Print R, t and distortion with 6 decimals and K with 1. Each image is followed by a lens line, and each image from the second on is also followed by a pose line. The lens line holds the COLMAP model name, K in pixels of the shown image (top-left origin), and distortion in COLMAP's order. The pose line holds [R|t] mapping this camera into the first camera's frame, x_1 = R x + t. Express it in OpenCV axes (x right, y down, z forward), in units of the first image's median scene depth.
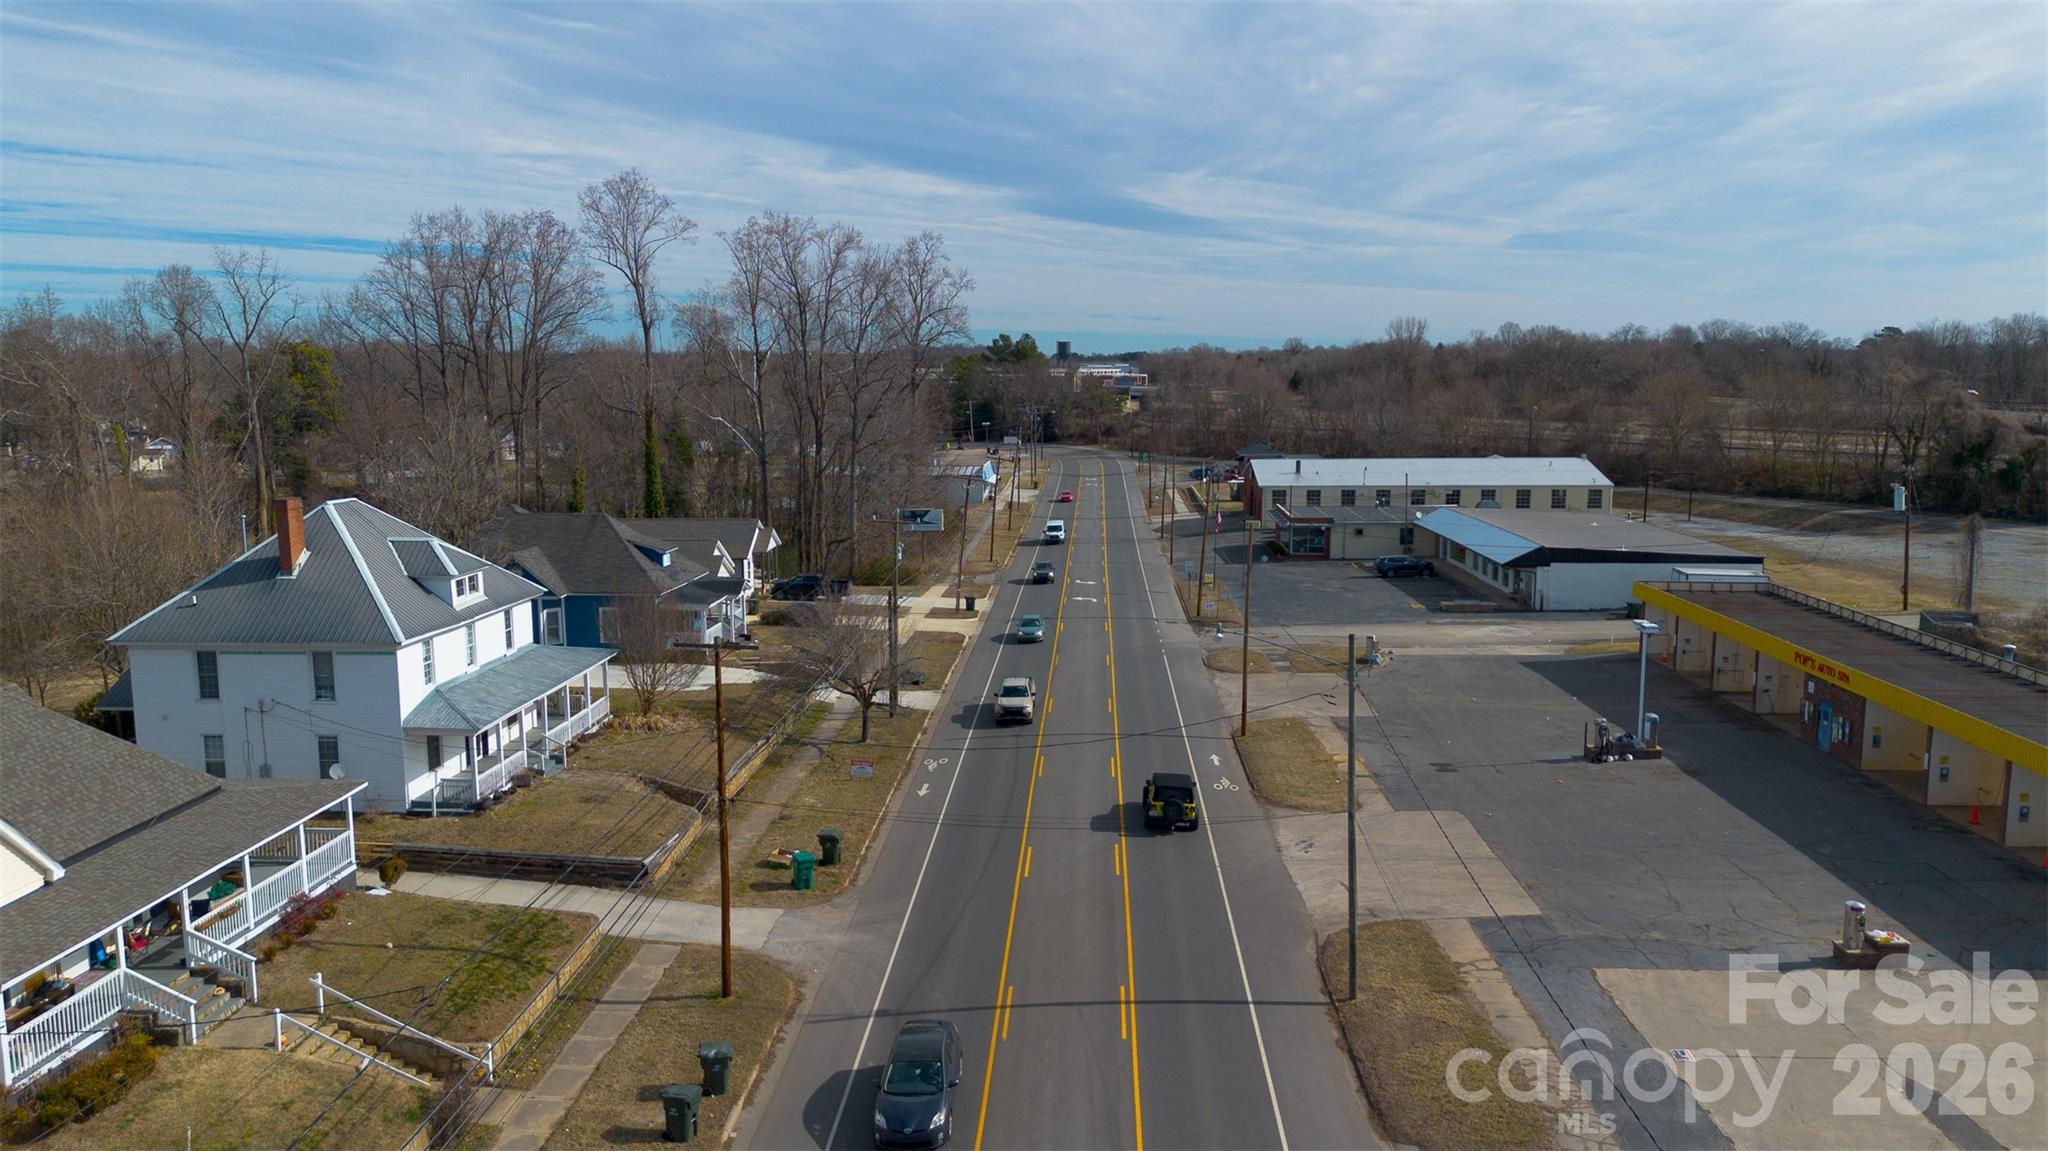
lens RADIAL K [[1429.7, 0, 1035.2], [0, 1429.7, 573.6], [0, 0, 1]] dist [0.060857, -0.062611]
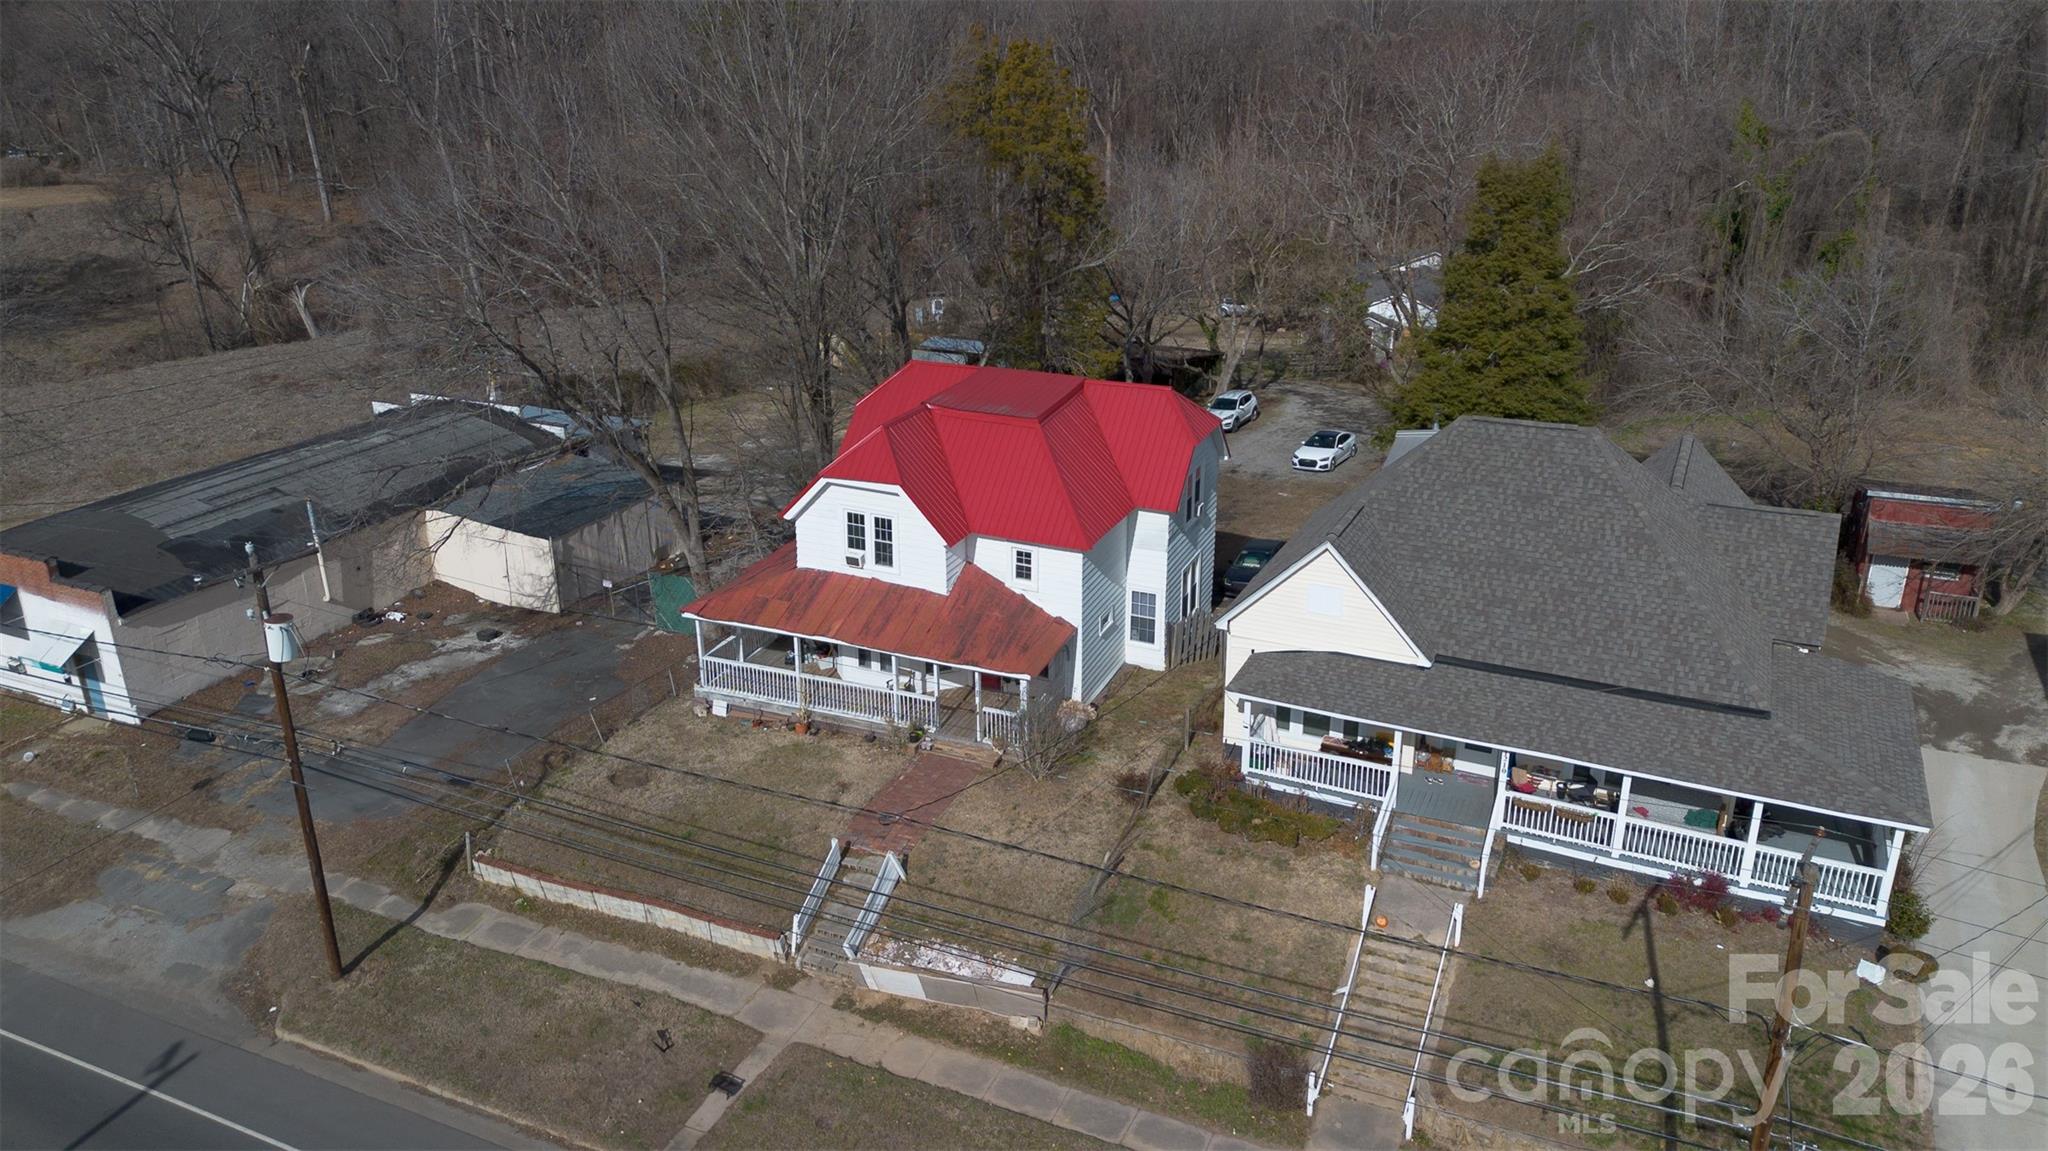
lens RADIAL K [[1429.7, 0, 1035.2], [0, 1429.7, 573.6], [0, 0, 1]] dist [0.060857, -0.062611]
pose [[-0.375923, 0.341881, -0.861277, 0.211145], [-0.128909, 0.901120, 0.413962, -0.174787], [0.917640, 0.266644, -0.294681, 0.764568]]
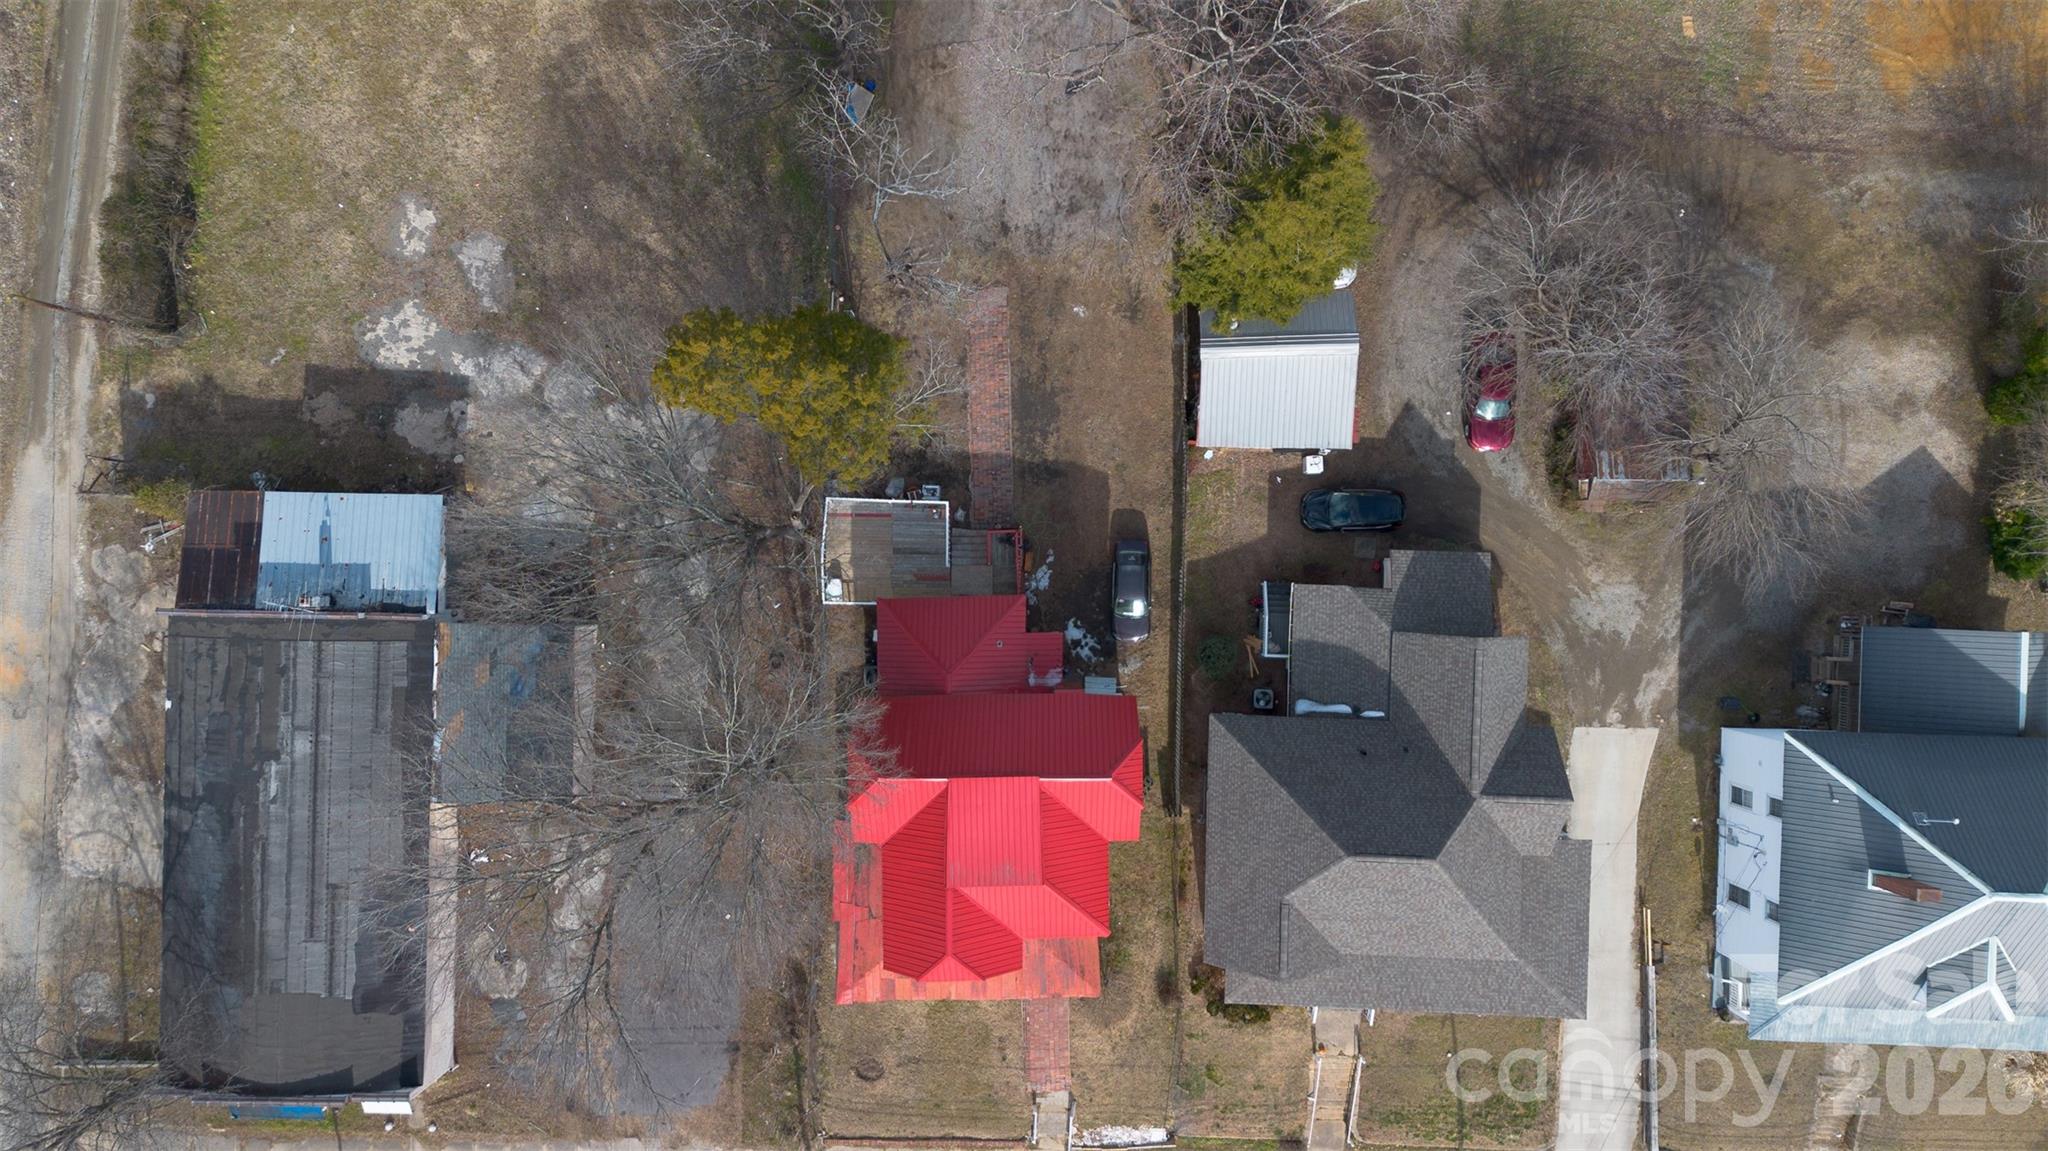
lens RADIAL K [[1429.7, 0, 1035.2], [0, 1429.7, 573.6], [0, 0, 1]] dist [0.060857, -0.062611]
pose [[0.027674, 0.999548, -0.011735, -0.849302], [-0.131149, 0.015269, 0.991245, -1.097617], [0.990976, -0.025892, 0.131512, 0.313879]]
